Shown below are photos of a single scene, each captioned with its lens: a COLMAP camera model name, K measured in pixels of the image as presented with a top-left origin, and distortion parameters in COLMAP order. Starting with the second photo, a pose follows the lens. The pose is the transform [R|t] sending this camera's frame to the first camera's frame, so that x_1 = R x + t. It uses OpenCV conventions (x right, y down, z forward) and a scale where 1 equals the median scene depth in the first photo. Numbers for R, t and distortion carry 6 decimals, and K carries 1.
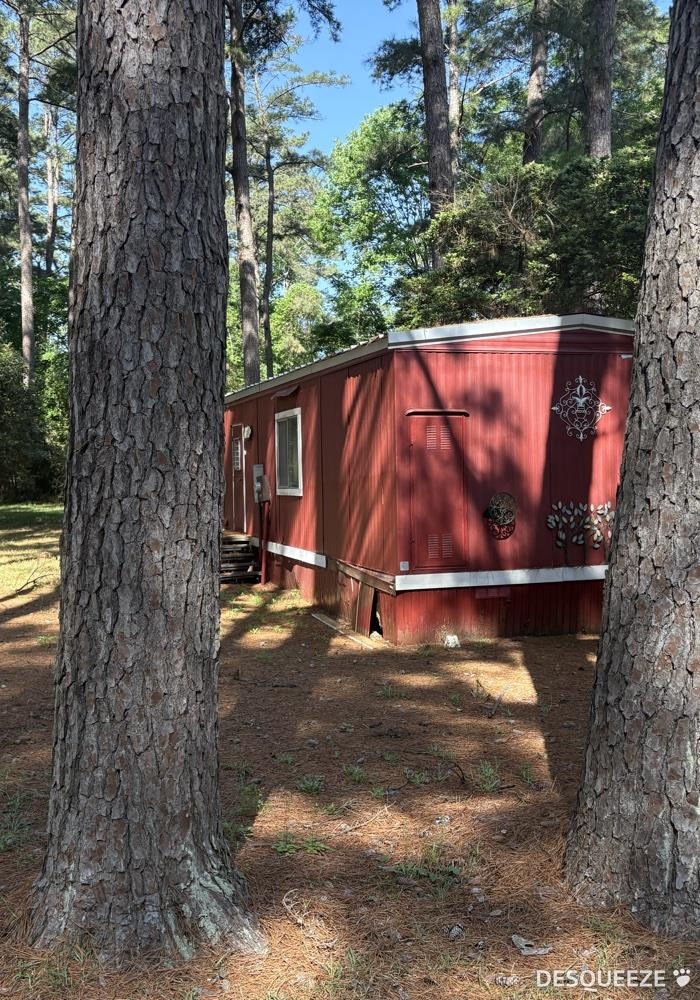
lens RADIAL K [[991.5, 0, 349.2], [0, 991.5, 500.4], [0, 0, 1]] dist [0.034751, 0.000000]
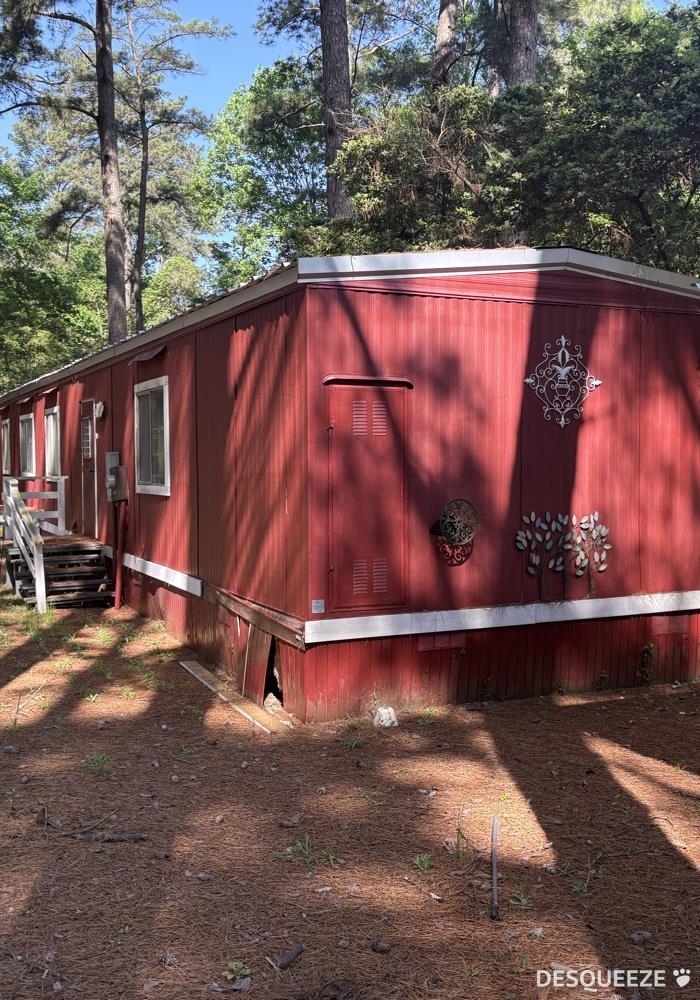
lens RADIAL K [[991.5, 0, 356.5], [0, 991.5, 498.7], [0, 0, 1]] dist [0.034751, 0.000000]
pose [[0.991492, 0.009280, 0.129835, -0.006648], [-0.010707, 0.999890, 0.010301, -0.014112], [-0.129725, -0.011603, 0.991482, 0.304593]]
